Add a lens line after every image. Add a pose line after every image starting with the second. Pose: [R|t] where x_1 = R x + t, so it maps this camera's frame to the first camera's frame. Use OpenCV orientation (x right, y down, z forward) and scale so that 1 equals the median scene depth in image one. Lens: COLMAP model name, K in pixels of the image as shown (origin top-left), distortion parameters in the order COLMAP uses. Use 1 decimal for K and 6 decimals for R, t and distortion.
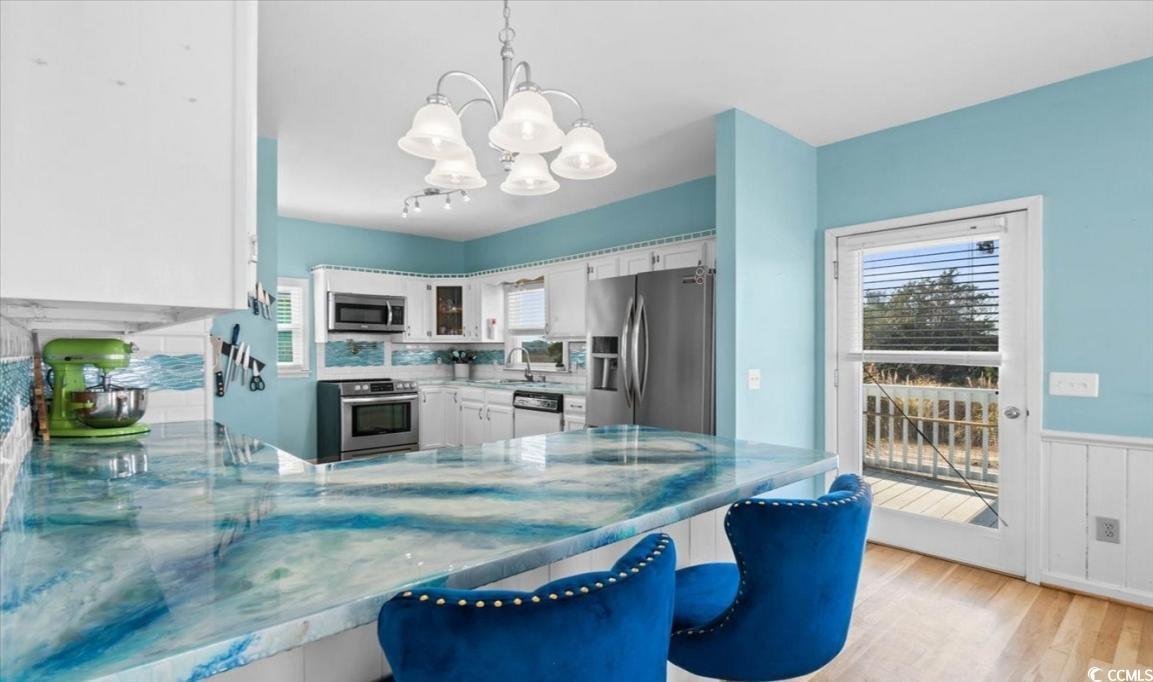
lens RADIAL K [[572.0, 0, 573.7], [0, 572.0, 349.8], [0, 0, 1]] dist [0.000845, 0.000040]
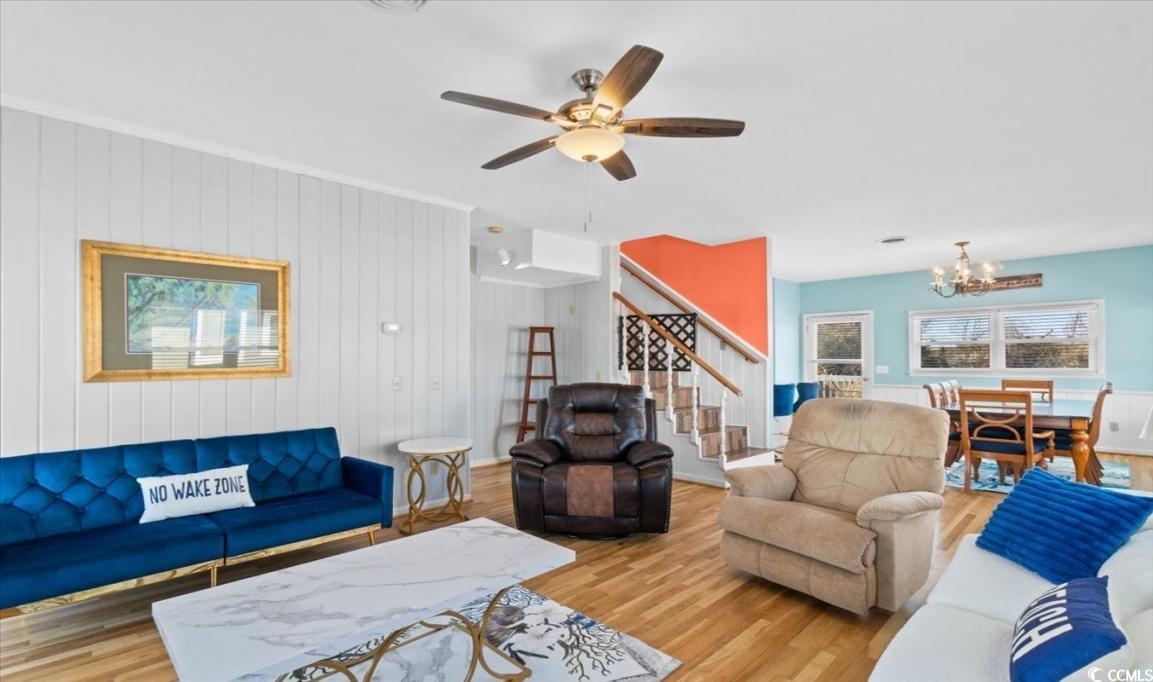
lens RADIAL K [[523.5, 0, 573.9], [0, 523.5, 352.4], [0, 0, 1]] dist [0.001781, 0.000298]
pose [[0.998689, -0.001156, 0.051185, -0.479825], [0.001735, 0.999935, -0.011264, -0.002427], [-0.051169, 0.011338, 0.998626, -0.881916]]
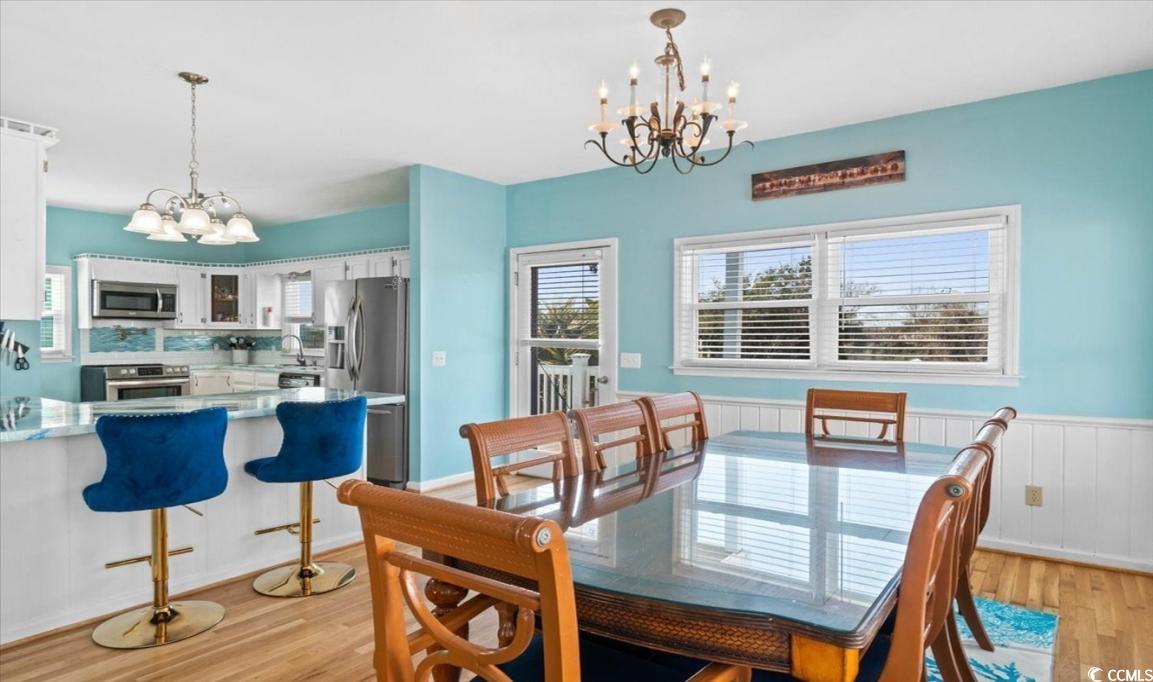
lens RADIAL K [[666.7, 0, 576.5], [0, 666.7, 341.0], [0, 0, 1]] dist [-0.000491, -0.000801]
pose [[0.977004, 0.003570, 0.213192, 0.162611], [-0.004875, 0.999972, 0.005599, -0.001120], [-0.213166, -0.006509, 0.976994, -0.350642]]
